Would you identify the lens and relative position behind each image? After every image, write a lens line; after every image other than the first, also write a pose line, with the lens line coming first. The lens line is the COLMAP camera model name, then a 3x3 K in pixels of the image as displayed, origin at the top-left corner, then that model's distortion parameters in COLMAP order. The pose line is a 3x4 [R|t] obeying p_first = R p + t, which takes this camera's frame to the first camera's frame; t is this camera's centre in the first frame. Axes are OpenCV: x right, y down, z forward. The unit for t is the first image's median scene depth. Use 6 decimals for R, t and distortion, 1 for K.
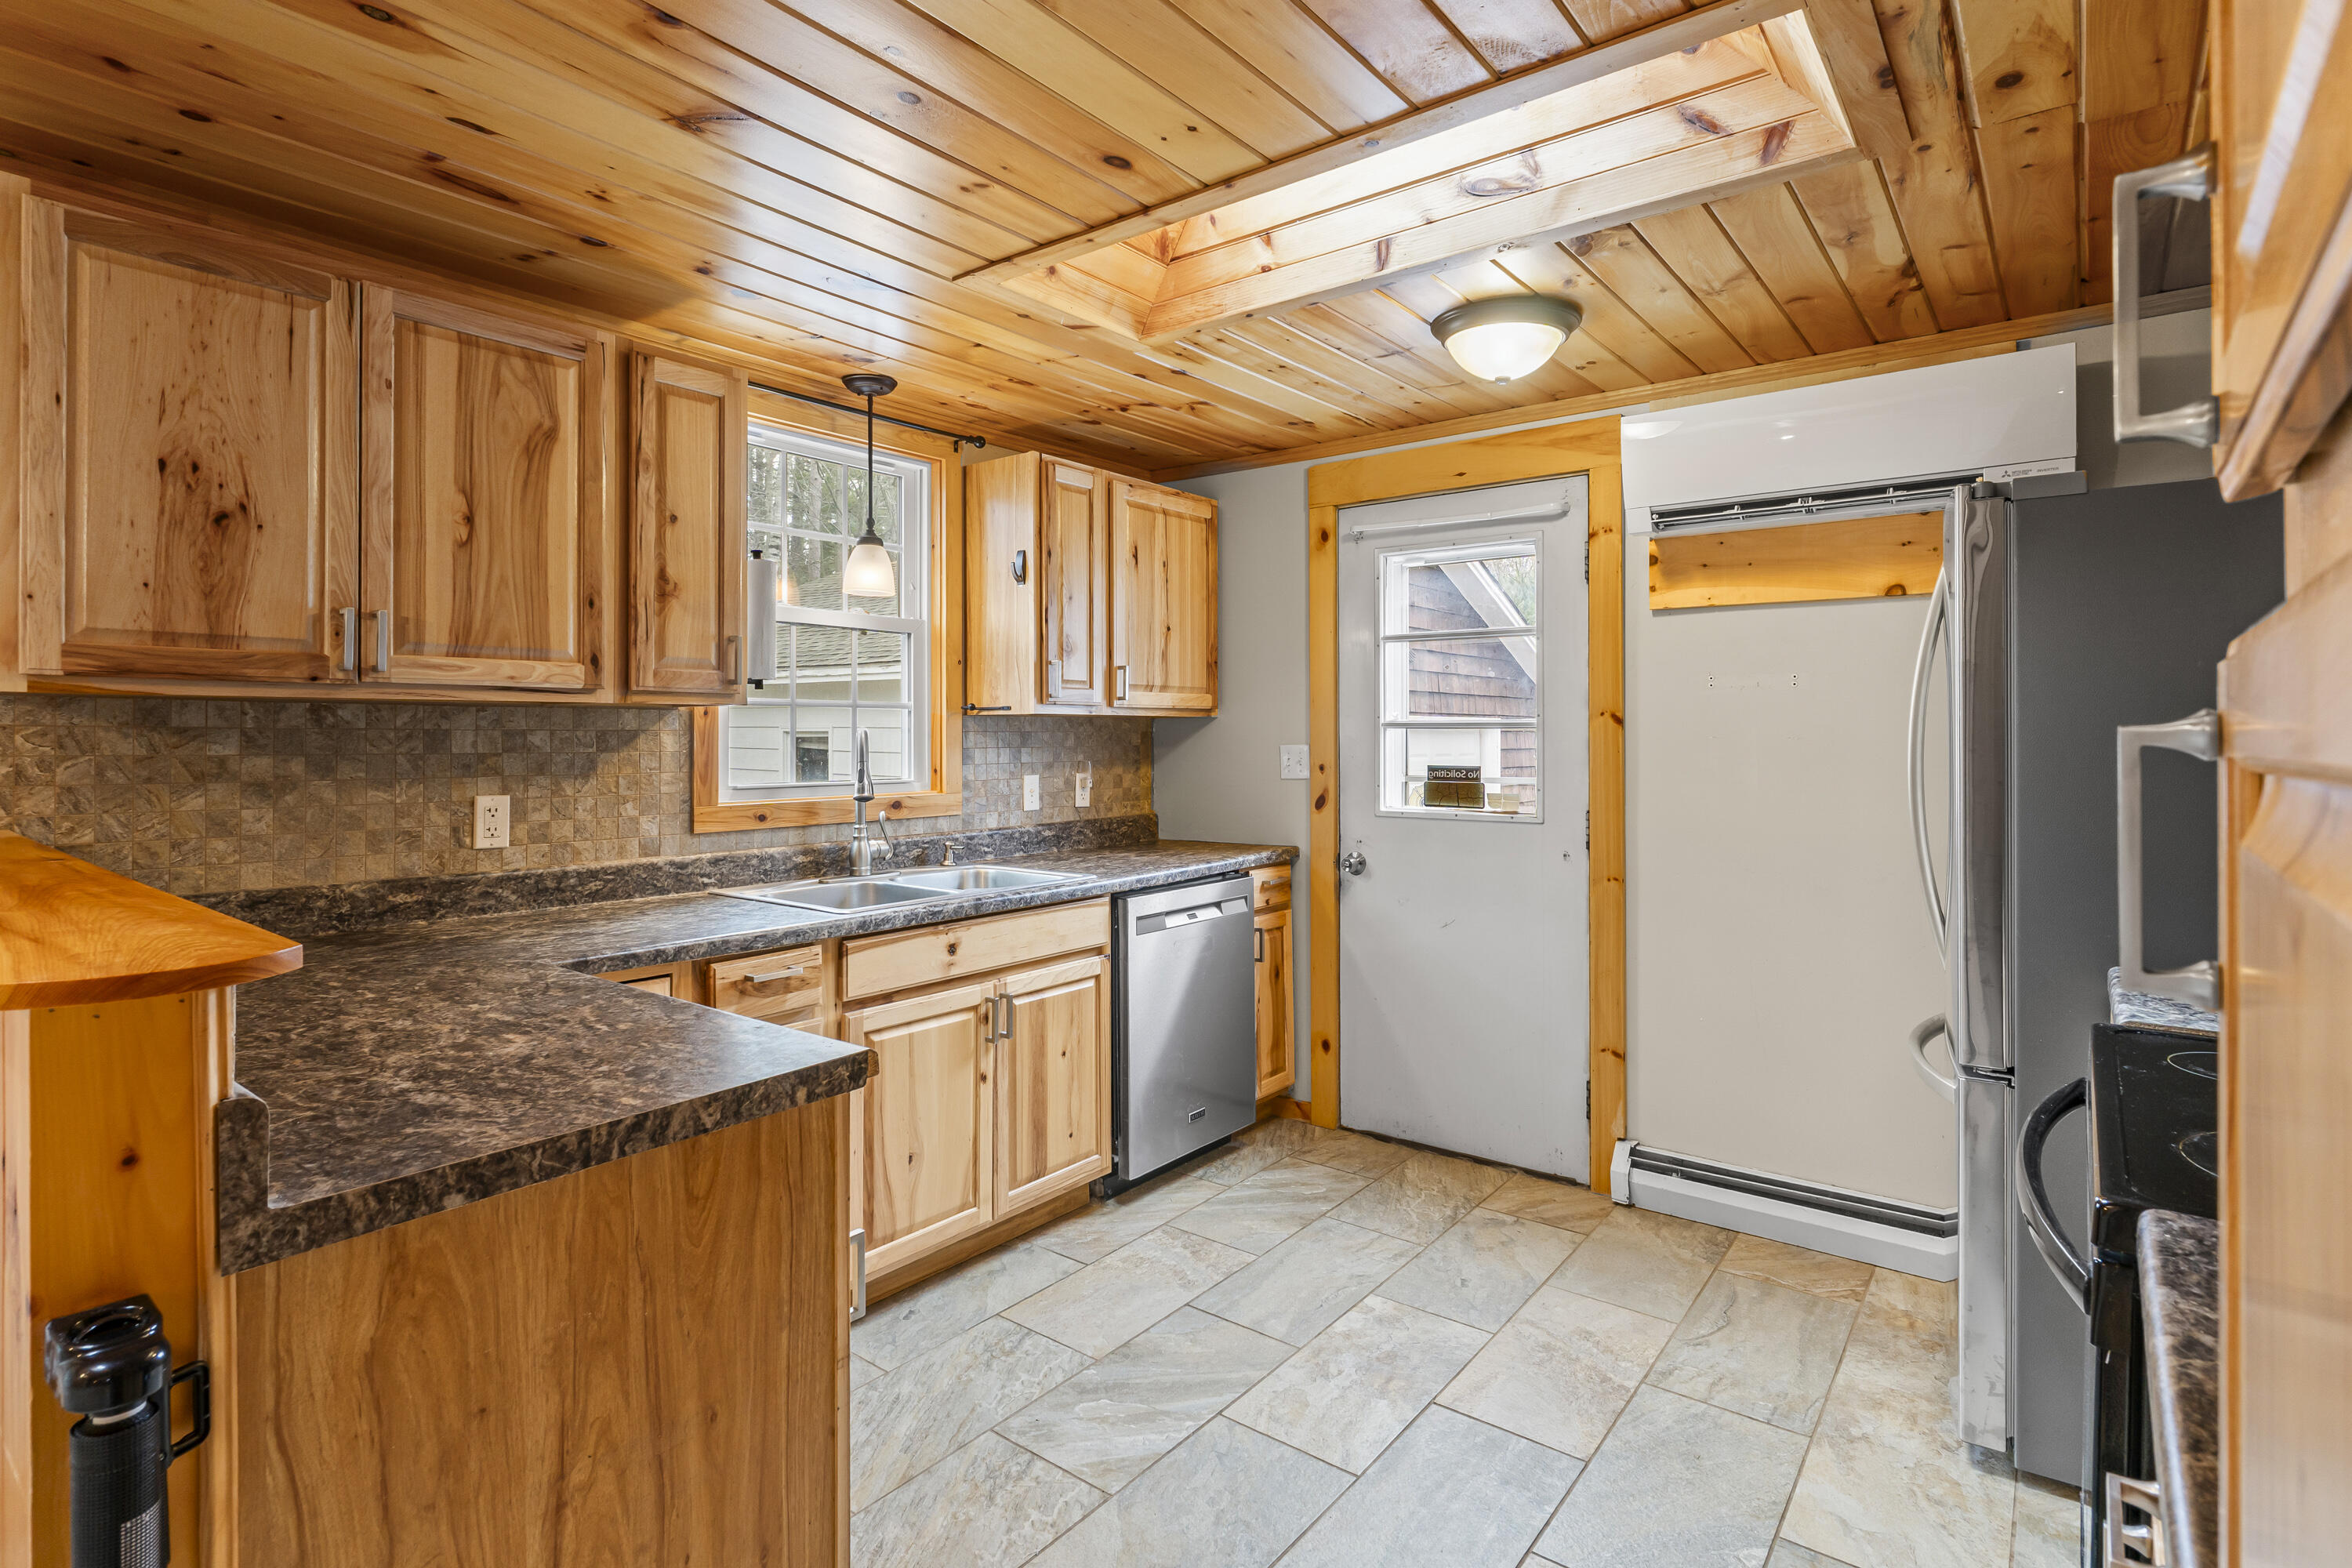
lens RADIAL K [[1156.3, 0, 1177.4], [0, 1156.3, 739.3], [0, 0, 1]] dist [-0.005667, -0.000411]
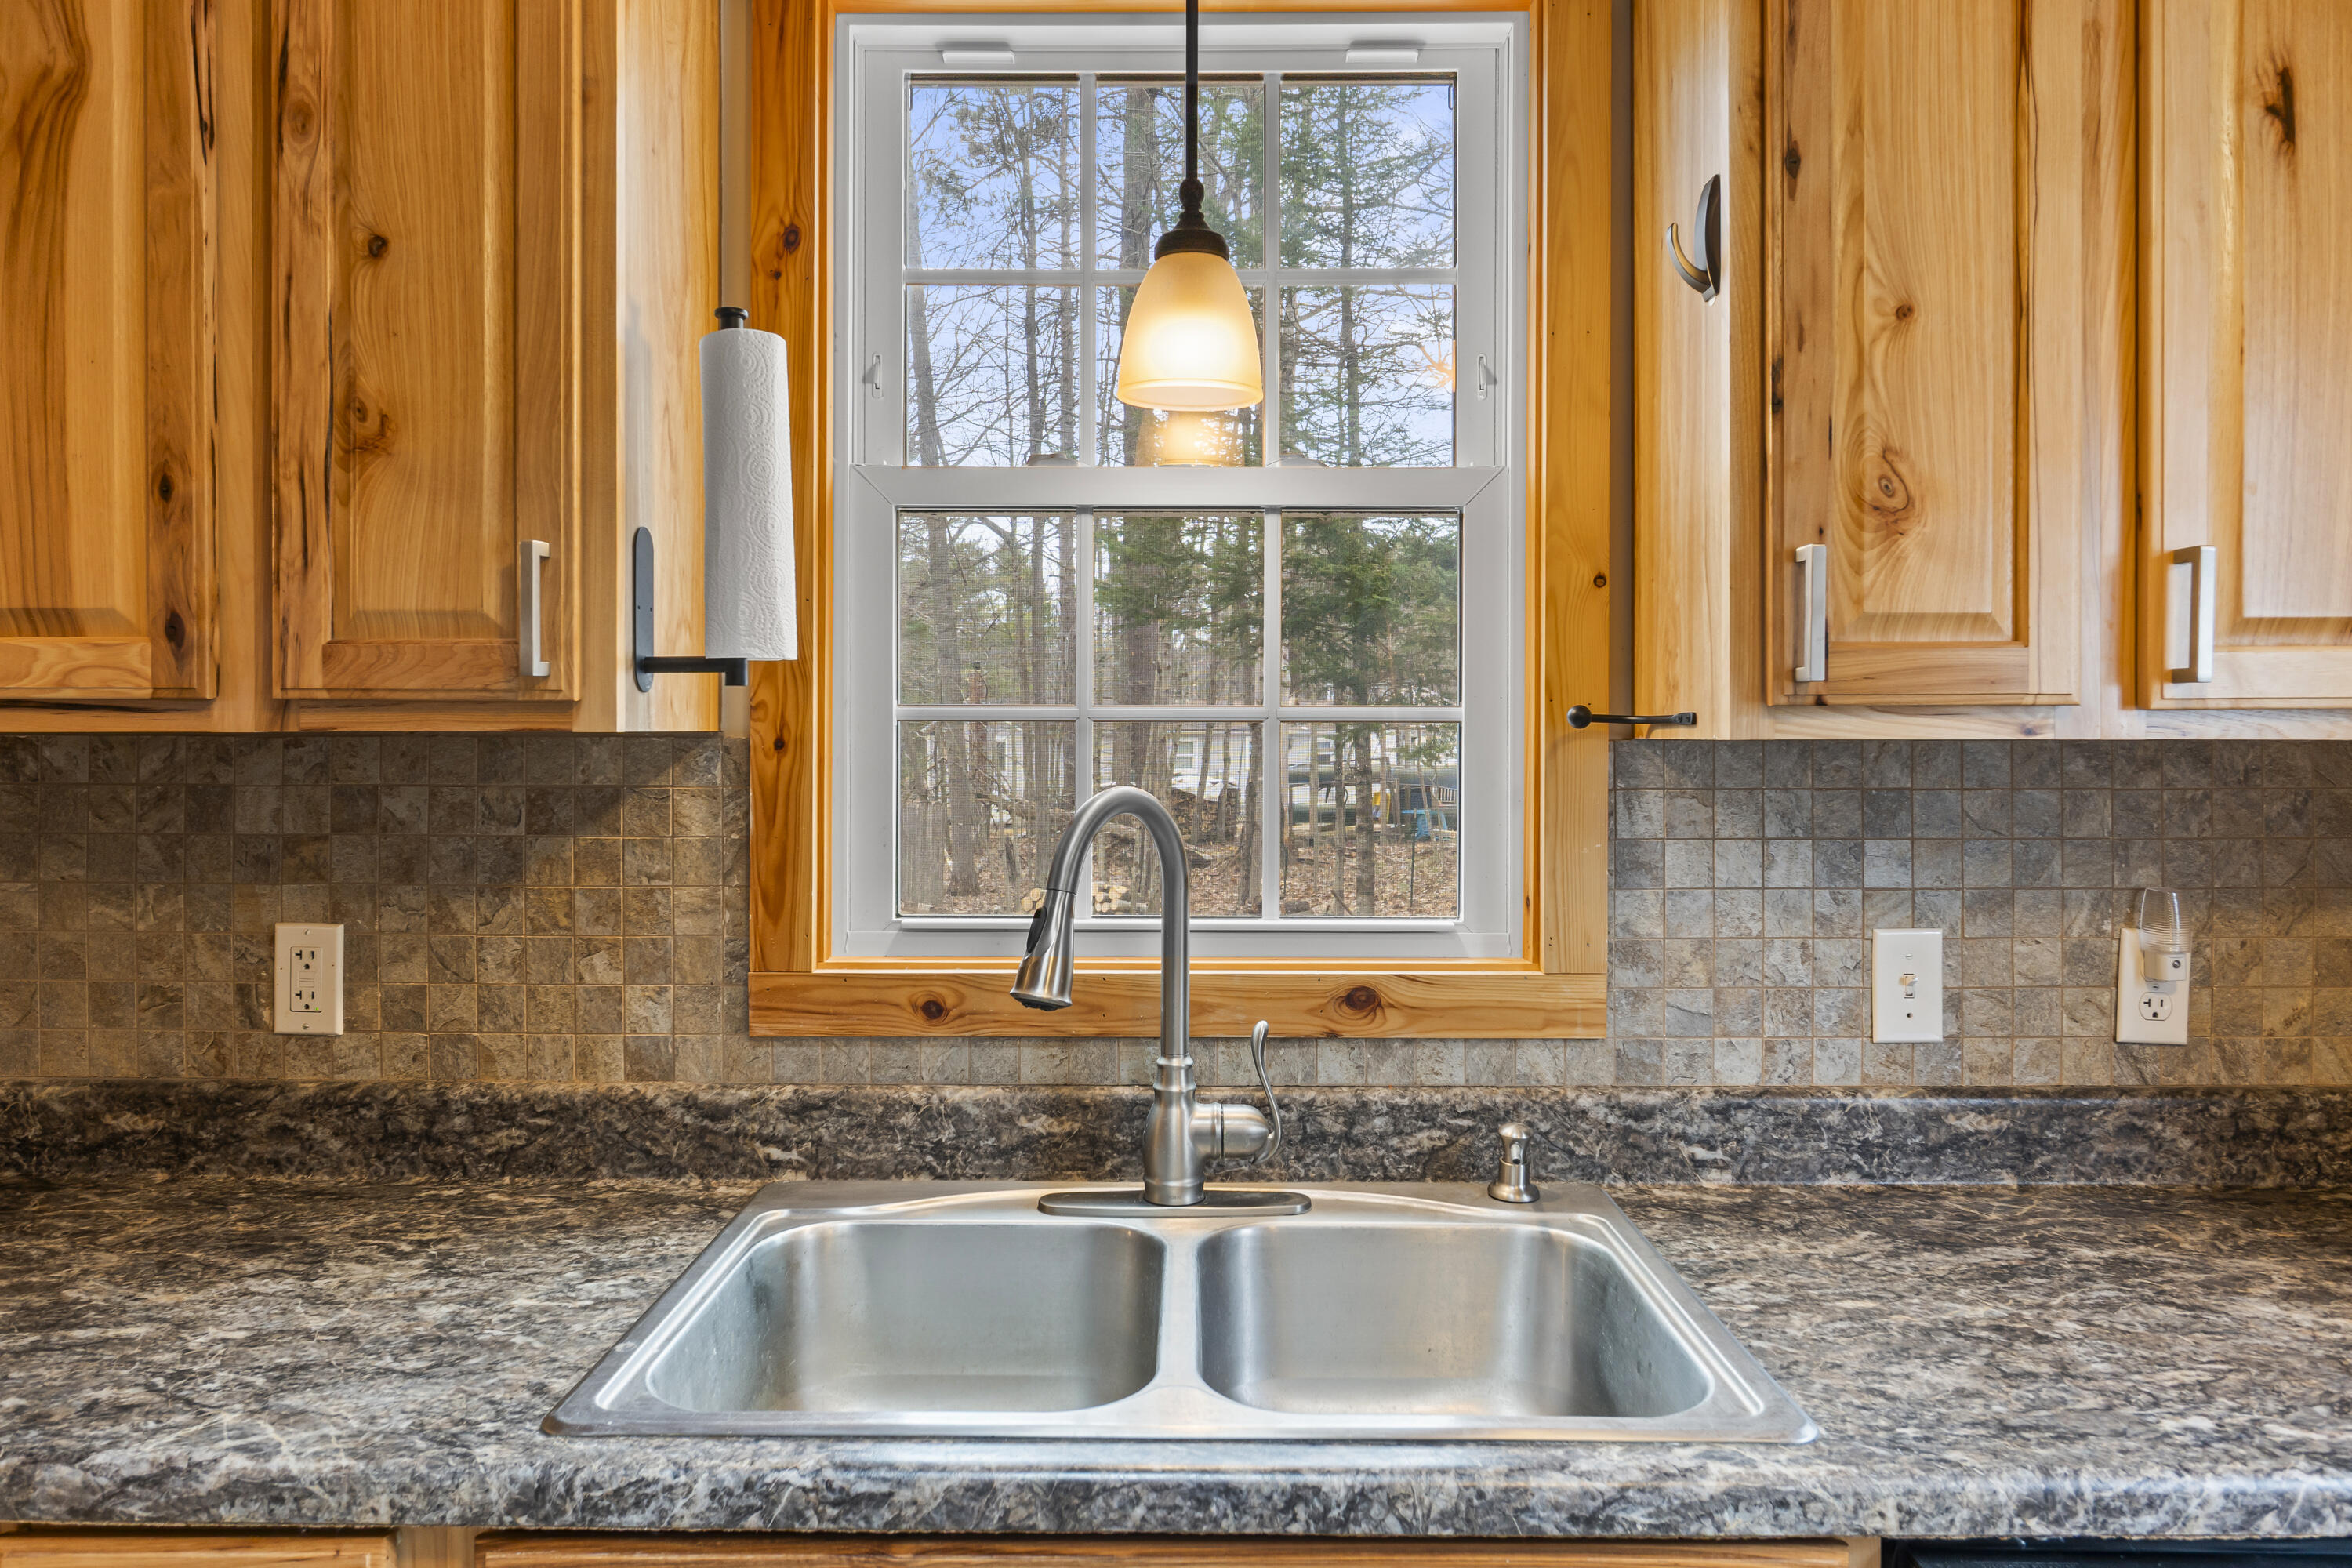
lens RADIAL K [[1561.0, 0, 1175.1], [0, 1561.0, 740.7], [0, 0, 1]] dist [0.002421, 0.001361]
pose [[0.606954, 0.006241, -0.794712, 0.124596], [-0.005330, 0.999979, 0.003782, -0.028834], [0.794719, 0.001940, 0.606974, 0.824984]]
